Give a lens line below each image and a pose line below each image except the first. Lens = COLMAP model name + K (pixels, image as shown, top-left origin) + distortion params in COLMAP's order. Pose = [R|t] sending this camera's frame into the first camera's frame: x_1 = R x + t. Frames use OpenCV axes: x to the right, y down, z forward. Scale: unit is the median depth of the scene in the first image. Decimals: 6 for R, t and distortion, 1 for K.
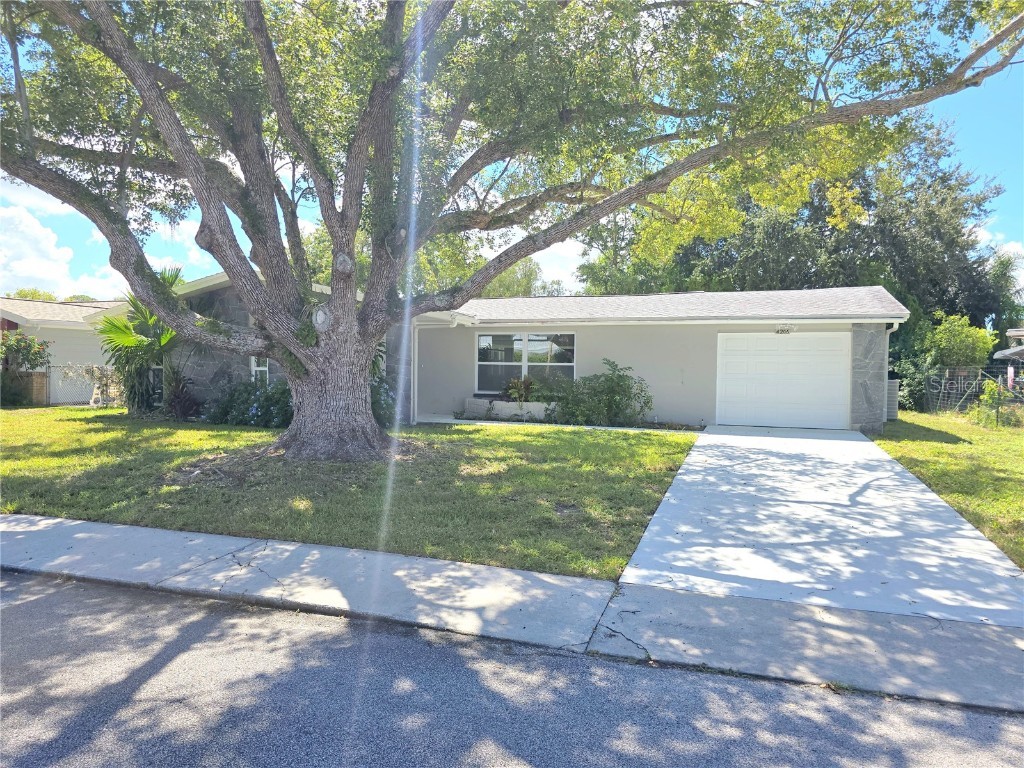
lens RADIAL K [[682.3, 0, 512.0], [0, 682.3, 384.0], [0, 0, 1]] dist [0.054965, -0.055236]
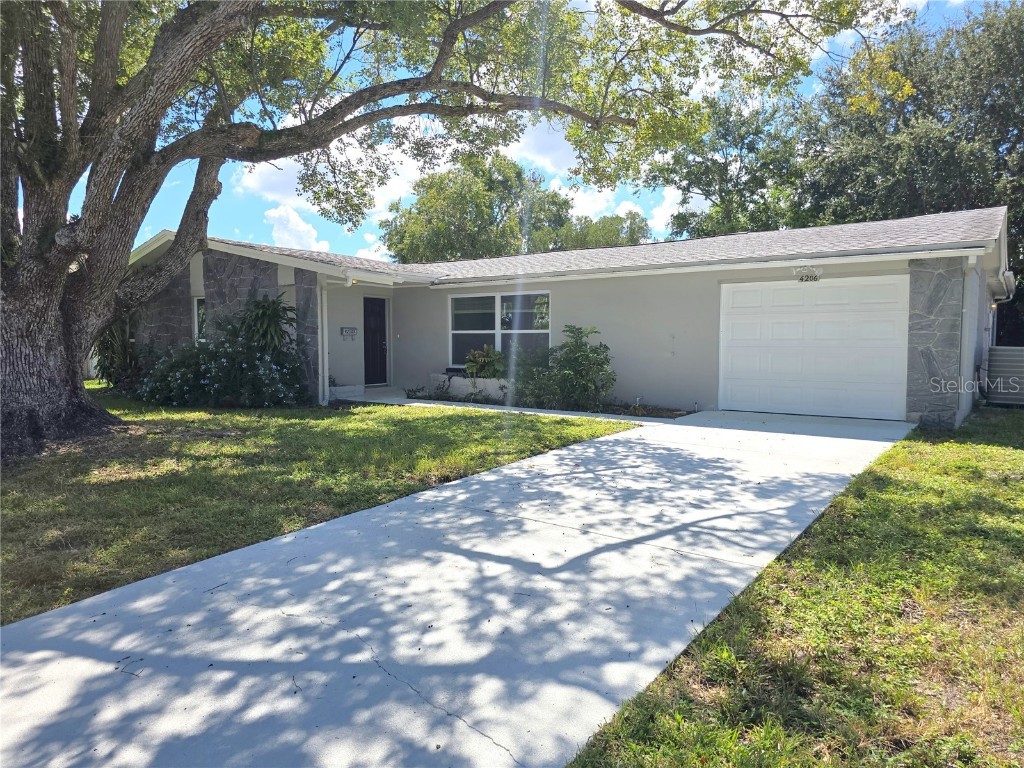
lens RADIAL K [[682.3, 0, 512.0], [0, 682.3, 384.0], [0, 0, 1]] dist [0.054965, -0.055236]
pose [[0.954922, 0.006594, -0.296783, 0.324569], [0.004486, 0.999319, 0.036638, 0.004176], [0.296822, -0.036318, 0.954242, 0.249657]]
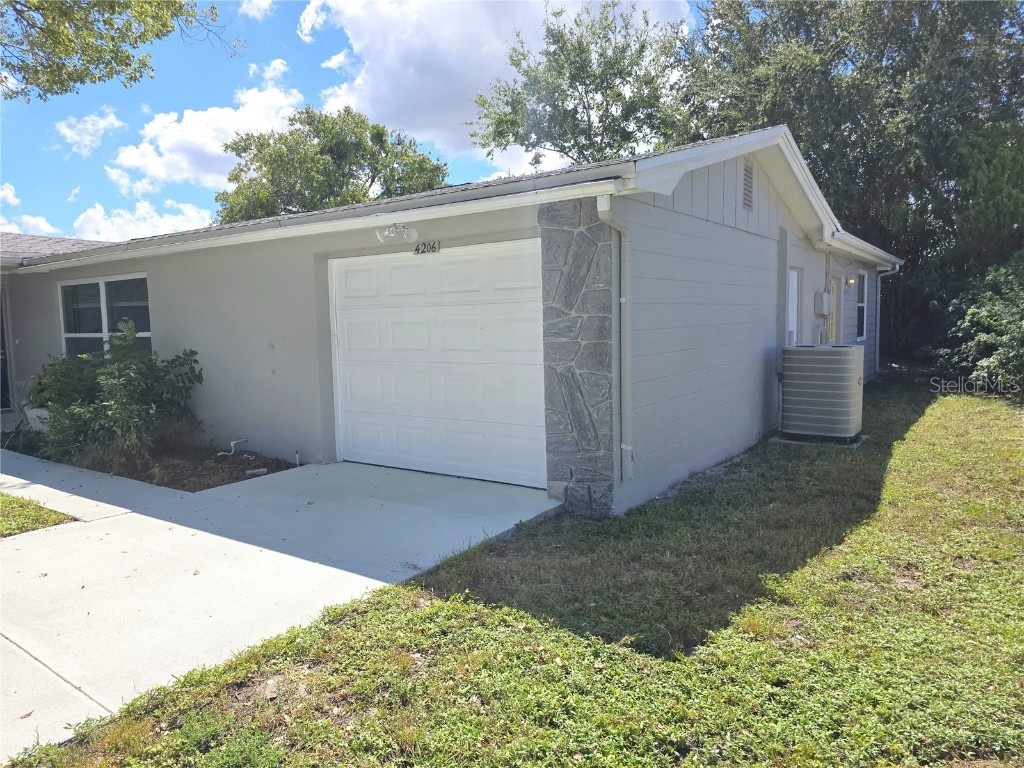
lens RADIAL K [[682.3, 0, 512.0], [0, 682.3, 384.0], [0, 0, 1]] dist [0.054965, -0.055236]
pose [[0.959434, -0.007745, -0.281828, 0.577266], [0.027281, 0.997482, 0.065462, -0.020398], [0.280611, -0.070495, 0.957229, 0.634910]]
